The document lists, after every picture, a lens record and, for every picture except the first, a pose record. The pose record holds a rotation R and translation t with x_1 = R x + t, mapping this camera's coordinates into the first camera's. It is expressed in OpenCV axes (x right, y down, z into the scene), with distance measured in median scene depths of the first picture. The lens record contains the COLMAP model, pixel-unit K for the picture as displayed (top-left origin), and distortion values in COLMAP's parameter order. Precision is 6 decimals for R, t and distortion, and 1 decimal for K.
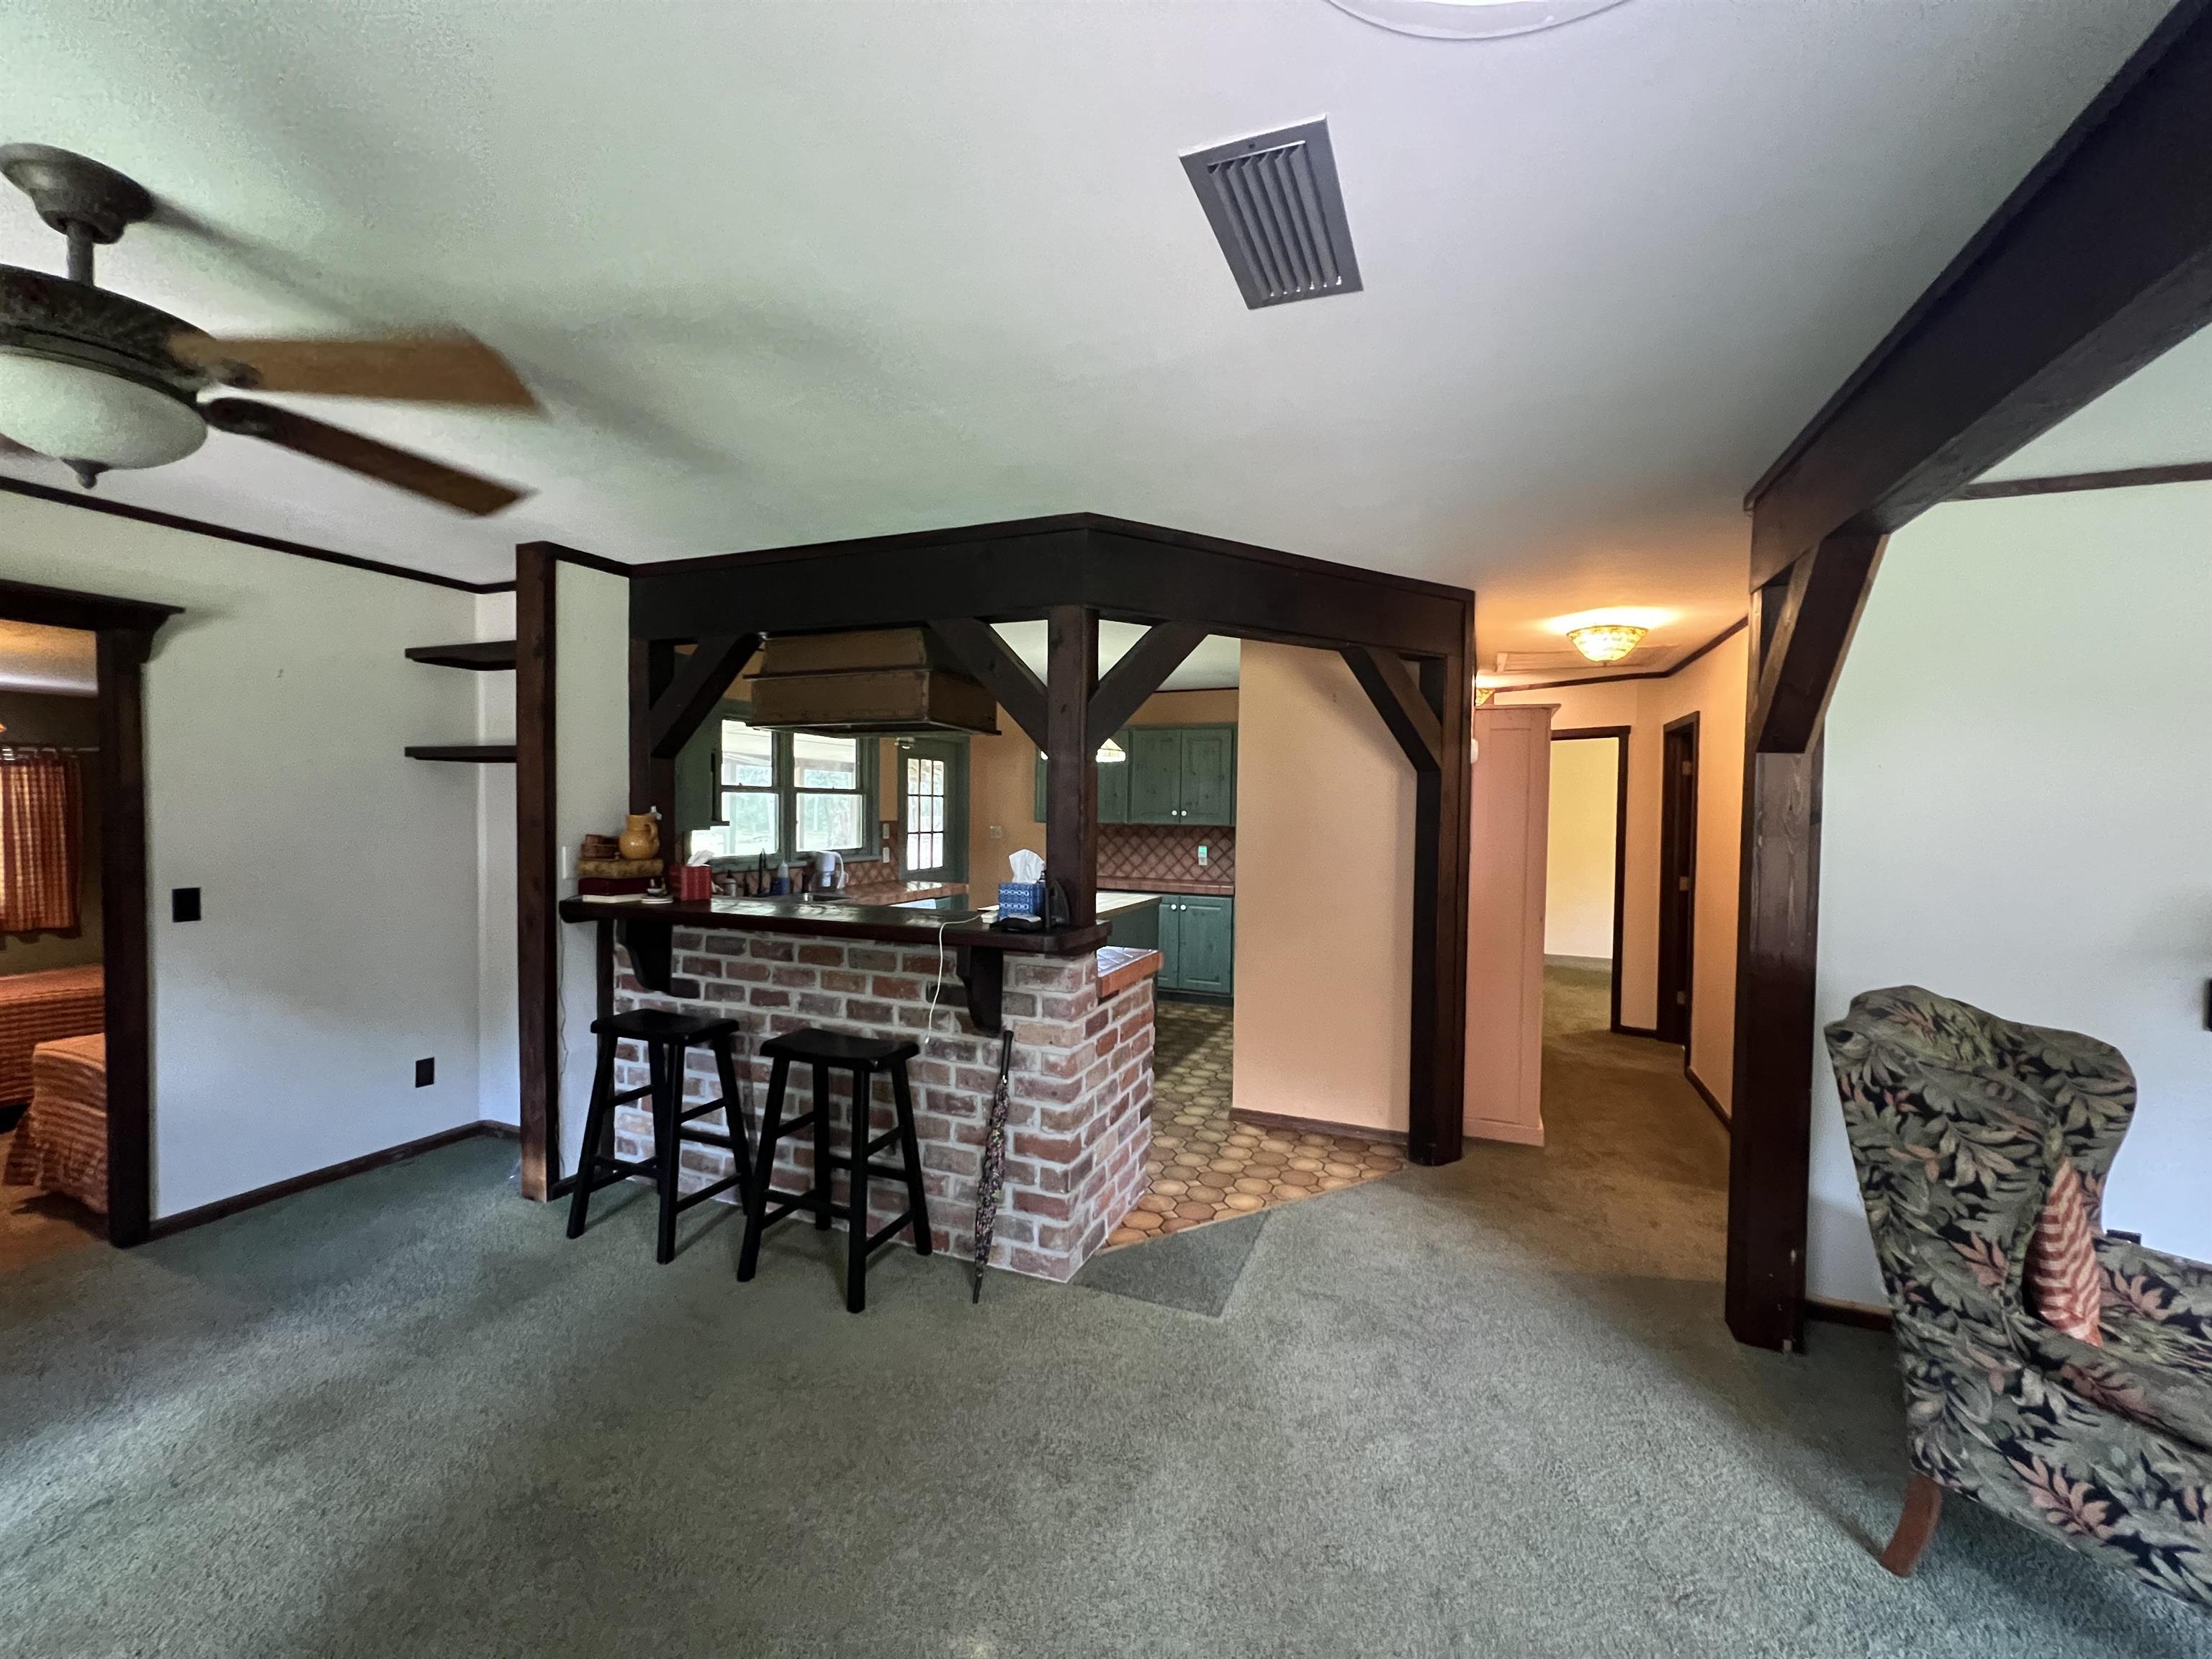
lens RADIAL K [[887.5, 0, 1106.4], [0, 887.5, 826.9], [0, 0, 1]] dist [0.001830, 0.000075]
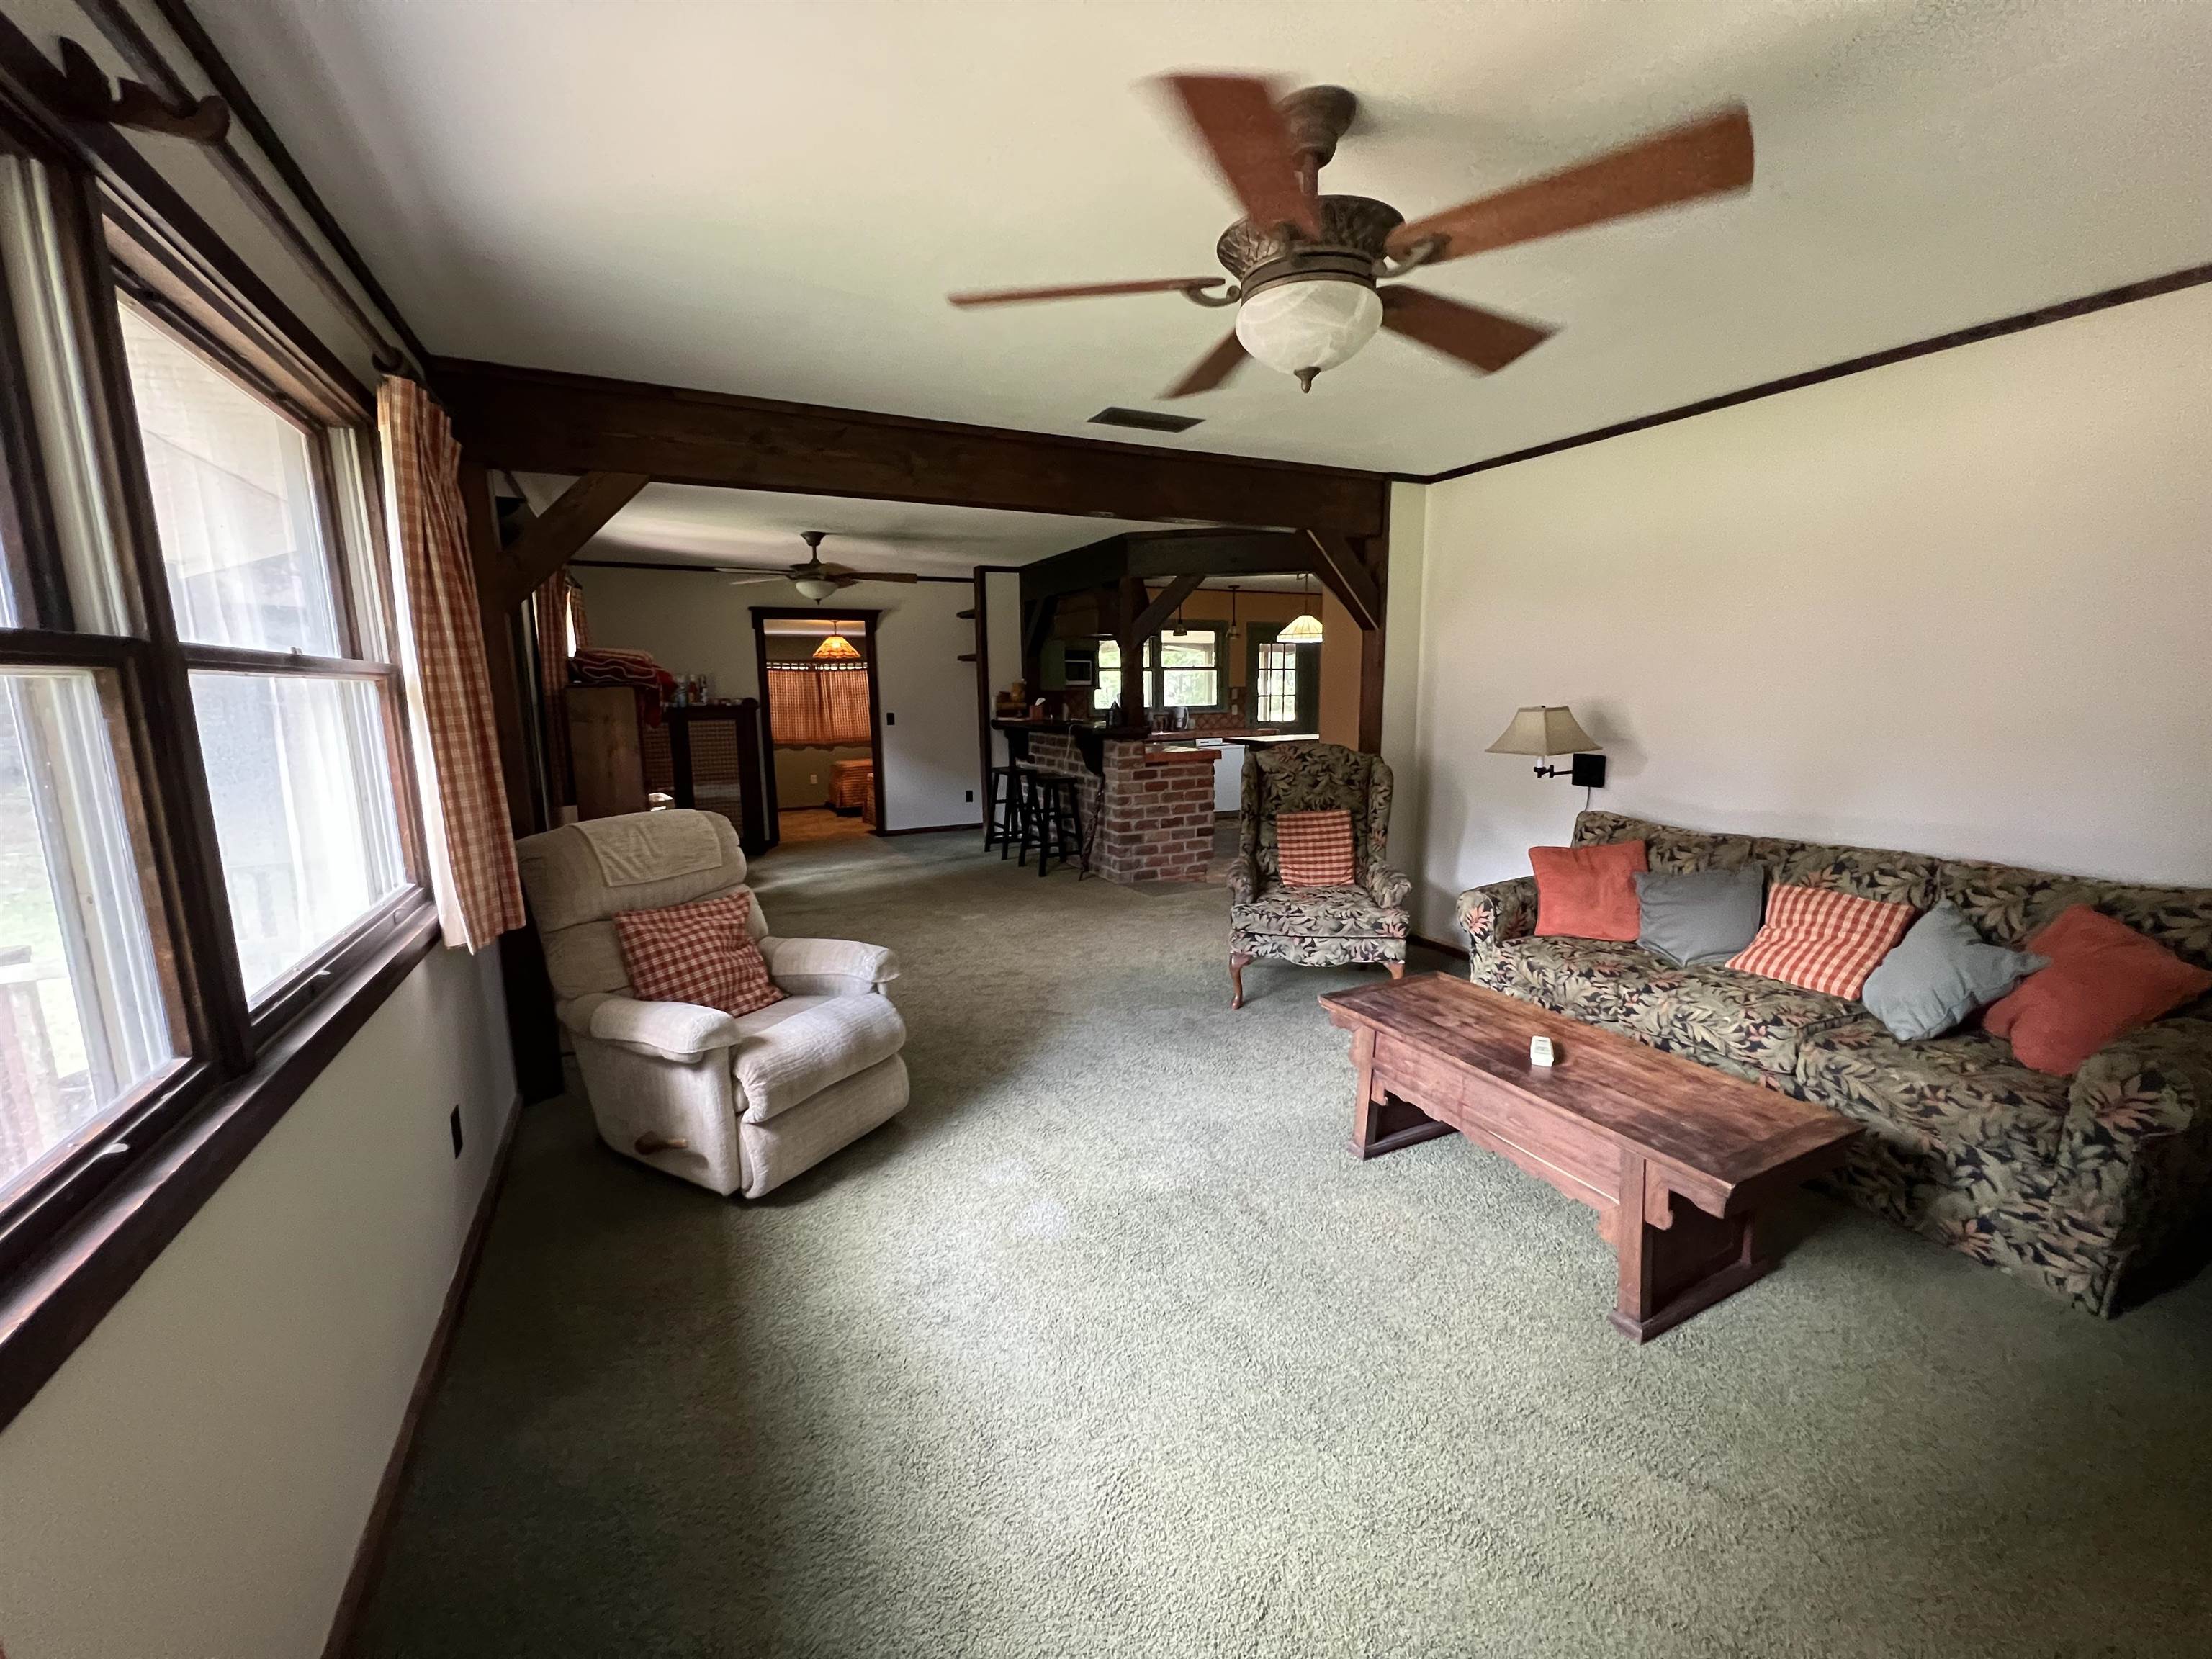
lens RADIAL K [[887.5, 0, 1109.8], [0, 887.5, 832.2], [0, 0, 1]] dist [0.001830, 0.000075]
pose [[0.756148, 0.083677, -0.649028, 1.173817], [0.007400, 0.990634, 0.136341, 0.059819], [0.654358, -0.107897, 0.748447, -0.589647]]
